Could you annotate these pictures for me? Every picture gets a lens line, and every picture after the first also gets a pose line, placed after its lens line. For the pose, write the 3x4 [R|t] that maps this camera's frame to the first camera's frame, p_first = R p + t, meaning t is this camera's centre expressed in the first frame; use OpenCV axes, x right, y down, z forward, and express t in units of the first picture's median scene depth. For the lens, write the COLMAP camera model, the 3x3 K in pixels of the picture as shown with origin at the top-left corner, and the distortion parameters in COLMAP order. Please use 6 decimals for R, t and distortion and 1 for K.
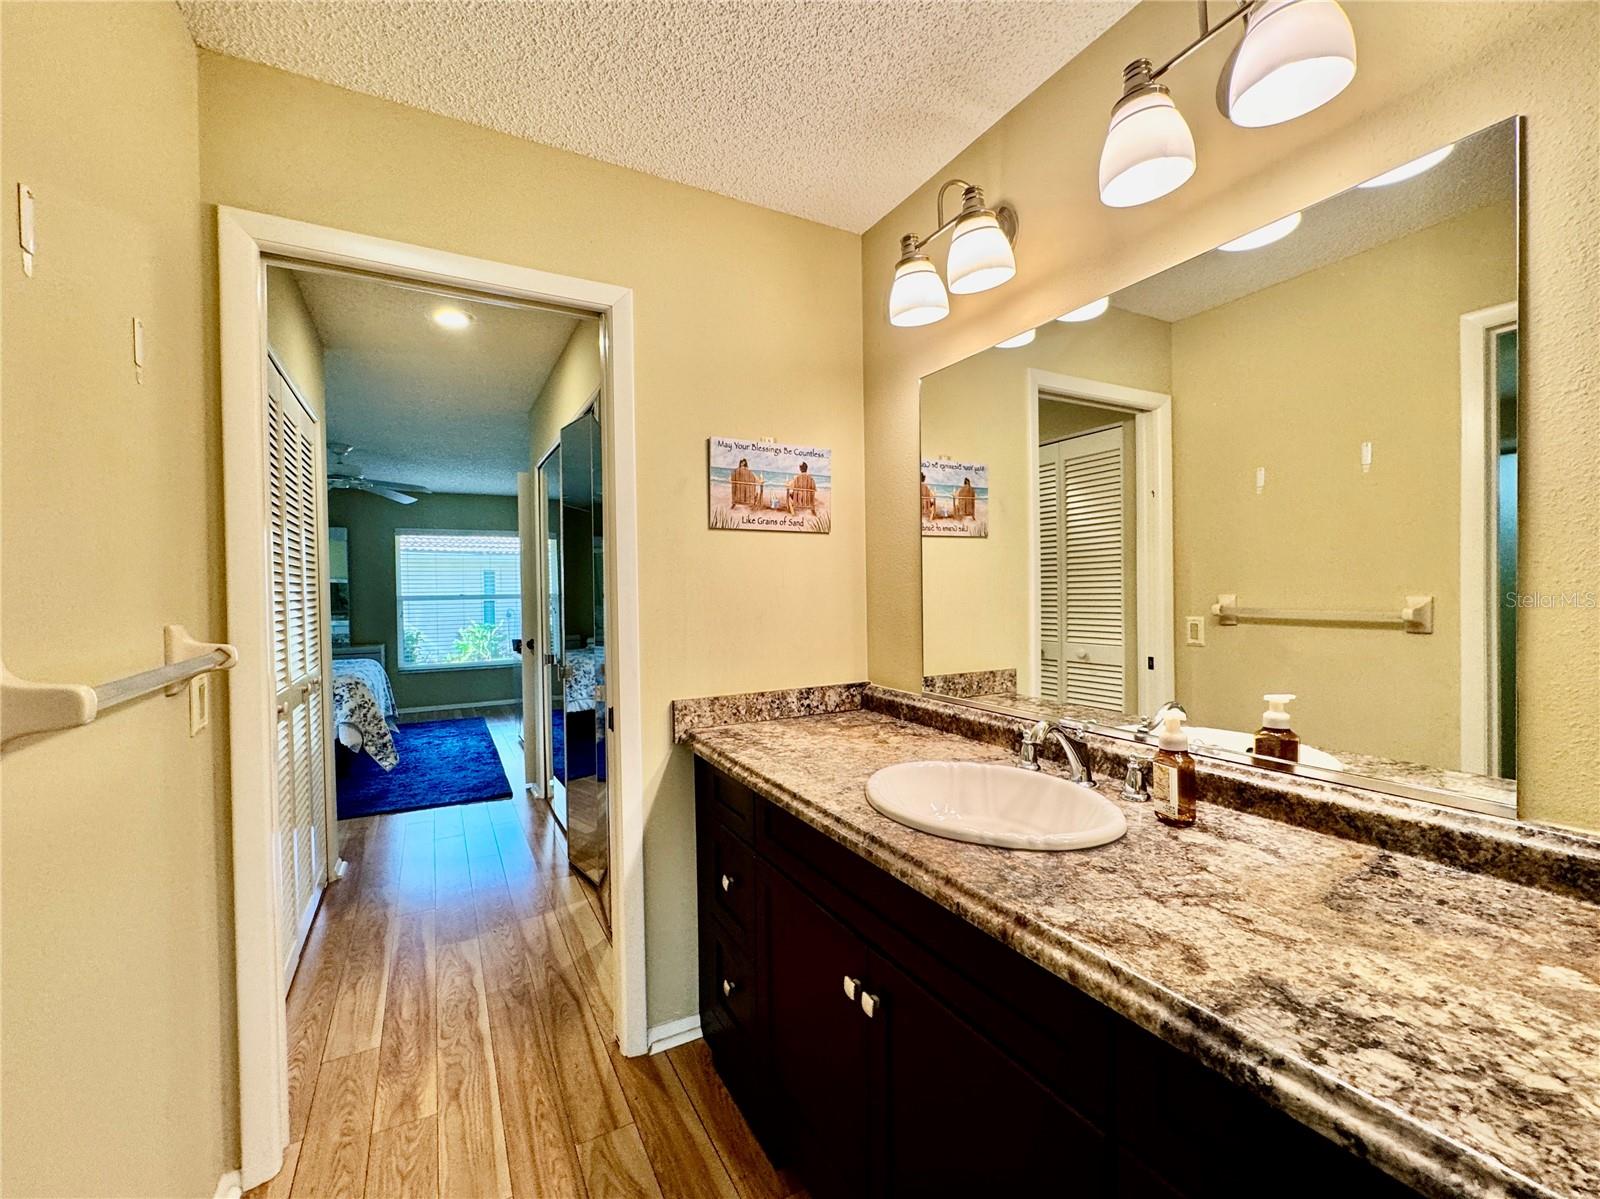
lens RADIAL K [[638.4, 0, 809.0], [0, 638.4, 591.5], [0, 0, 1]] dist [-0.003060, 0.000104]
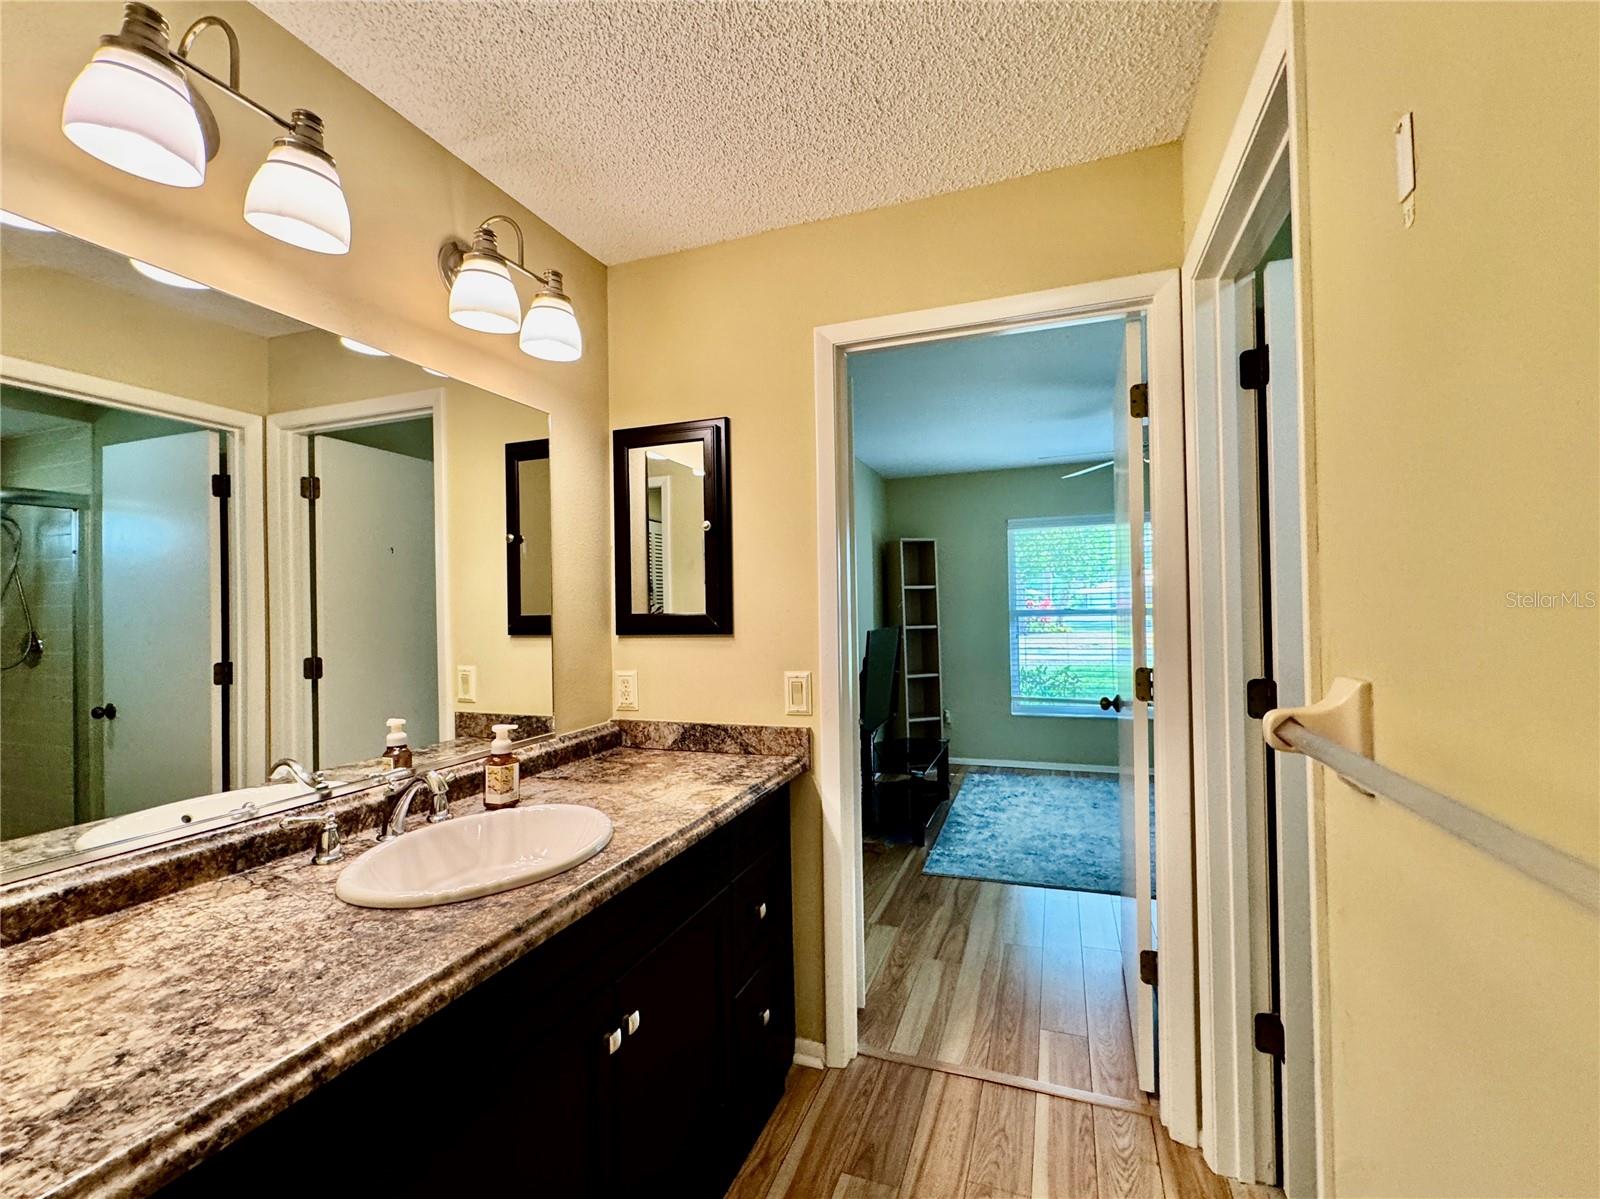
lens RADIAL K [[653.2, 0, 803.4], [0, 653.2, 607.8], [0, 0, 1]] dist [-0.001194, -0.000109]
pose [[-0.619581, 0.030937, 0.784323, -0.939711], [0.031816, 0.999392, -0.014287, -0.012740], [-0.784288, 0.016102, -0.620188, 1.430913]]
